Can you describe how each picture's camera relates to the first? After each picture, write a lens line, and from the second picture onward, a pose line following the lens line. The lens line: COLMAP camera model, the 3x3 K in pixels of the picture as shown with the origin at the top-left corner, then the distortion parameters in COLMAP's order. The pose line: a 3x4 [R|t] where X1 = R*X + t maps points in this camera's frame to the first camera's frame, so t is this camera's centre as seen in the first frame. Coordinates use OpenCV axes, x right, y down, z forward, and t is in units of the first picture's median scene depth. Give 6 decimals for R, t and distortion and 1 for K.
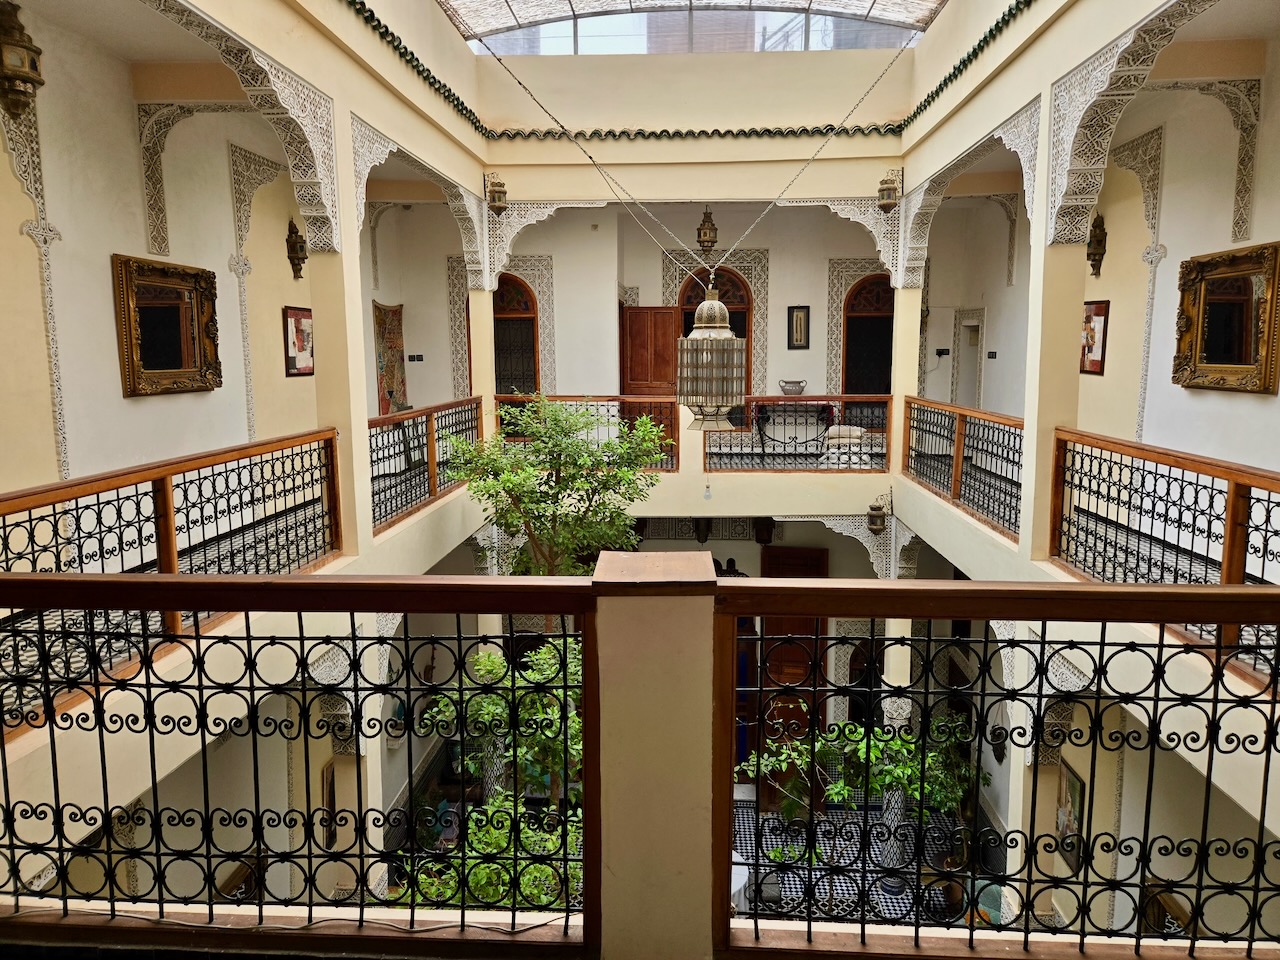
lens RADIAL K [[859.9, 0, 636.3], [0, 859.9, 470.7], [0, 0, 1]] dist [0.061116, -0.051530]
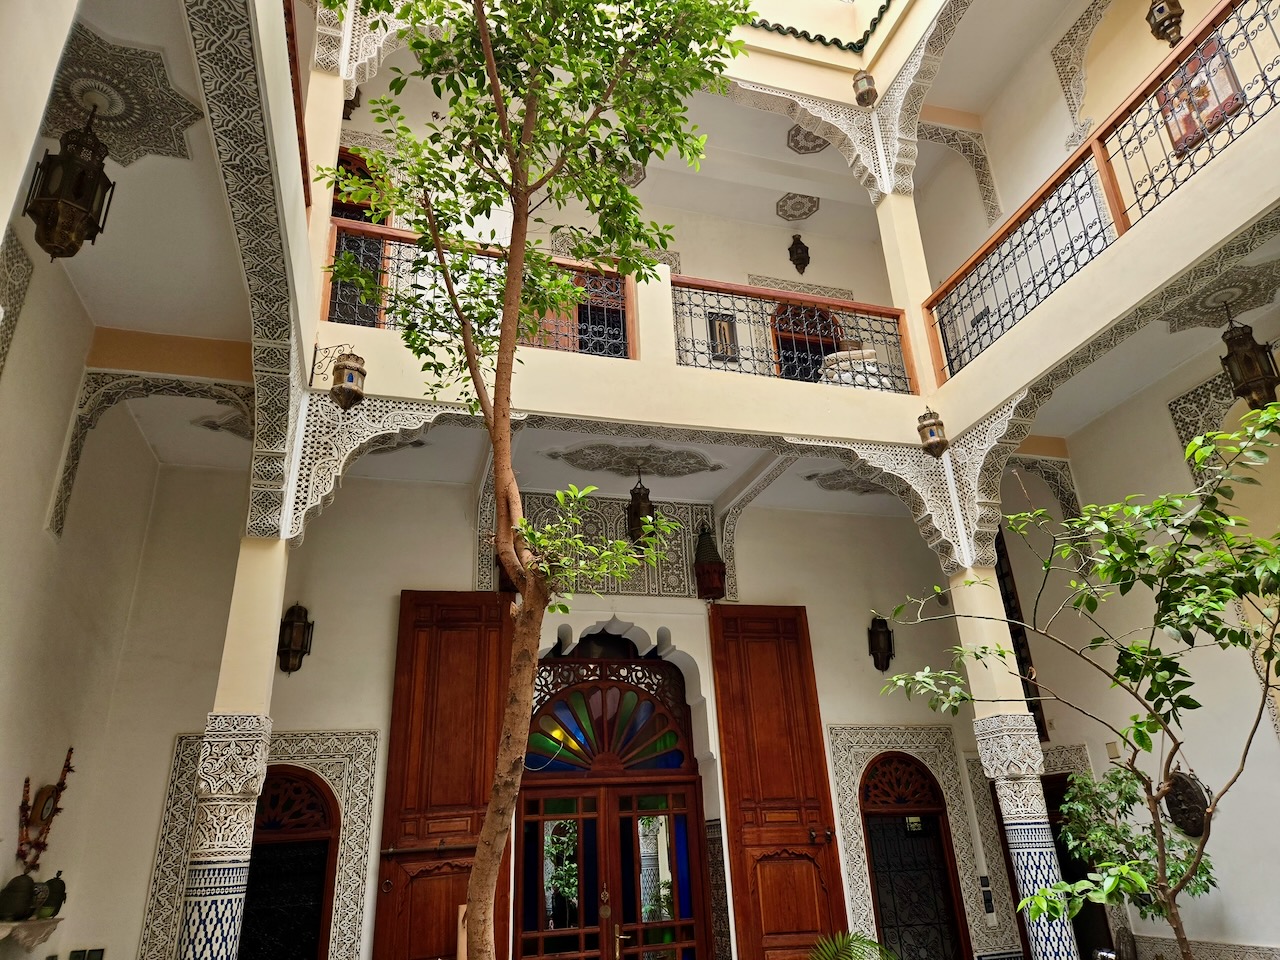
lens RADIAL K [[864.0, 0, 661.7], [0, 864.0, 476.2], [0, 0, 1]] dist [0.071188, -0.056498]
pose [[0.930809, 0.107037, 0.349482, -0.149111], [0.096504, 0.850261, -0.517440, 0.409983], [-0.352536, 0.515364, 0.781101, 0.560175]]
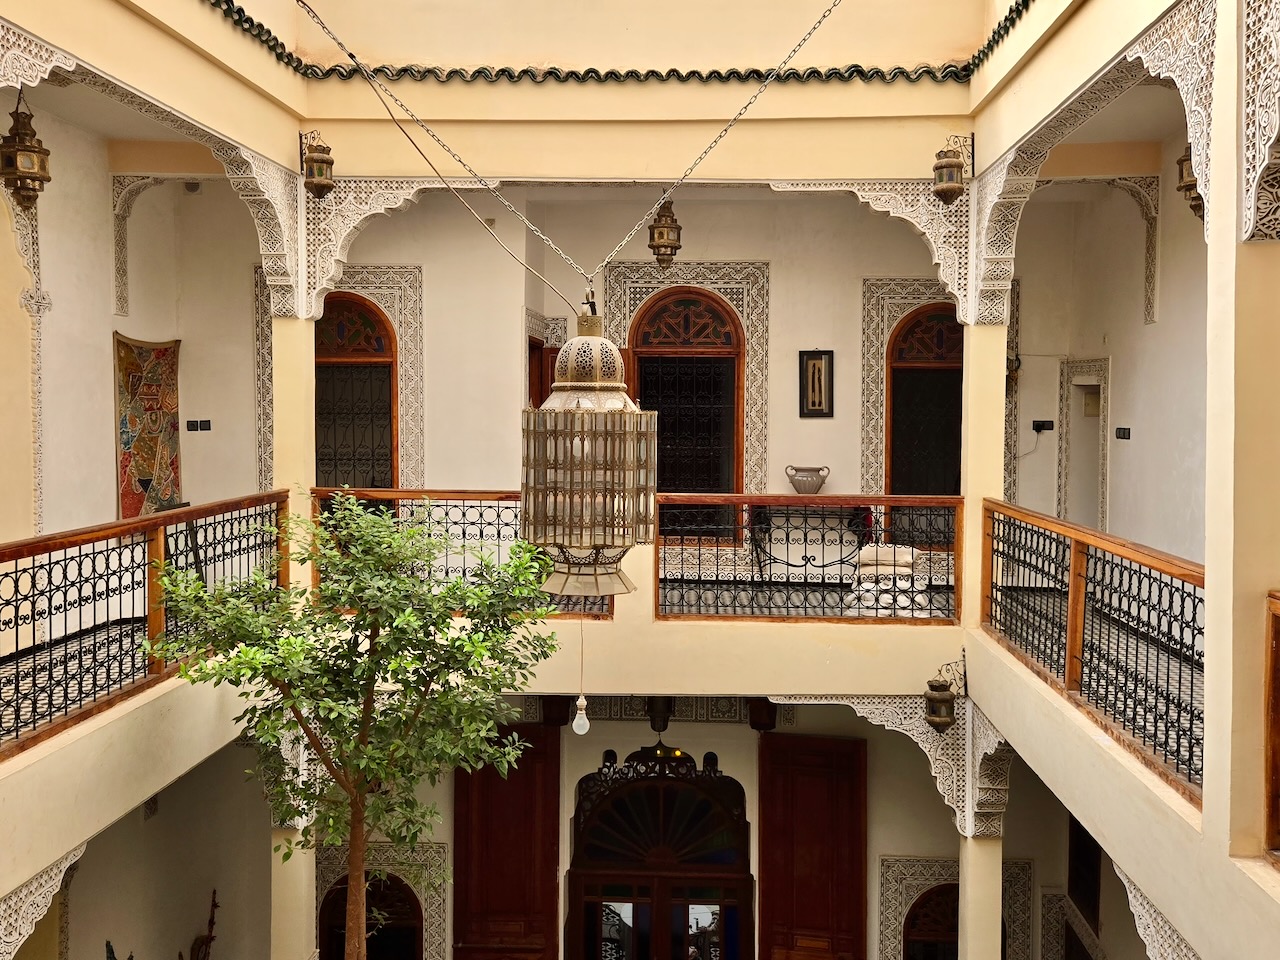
lens RADIAL K [[1178.8, 0, 644.7], [0, 1178.8, 466.0], [0, 0, 1]] dist [0.055987, -0.039933]
pose [[0.999826, 0.011250, 0.014904, 0.060163], [-0.009873, 0.995941, -0.089467, -0.032727], [-0.015850, 0.089304, 0.995878, 0.173603]]
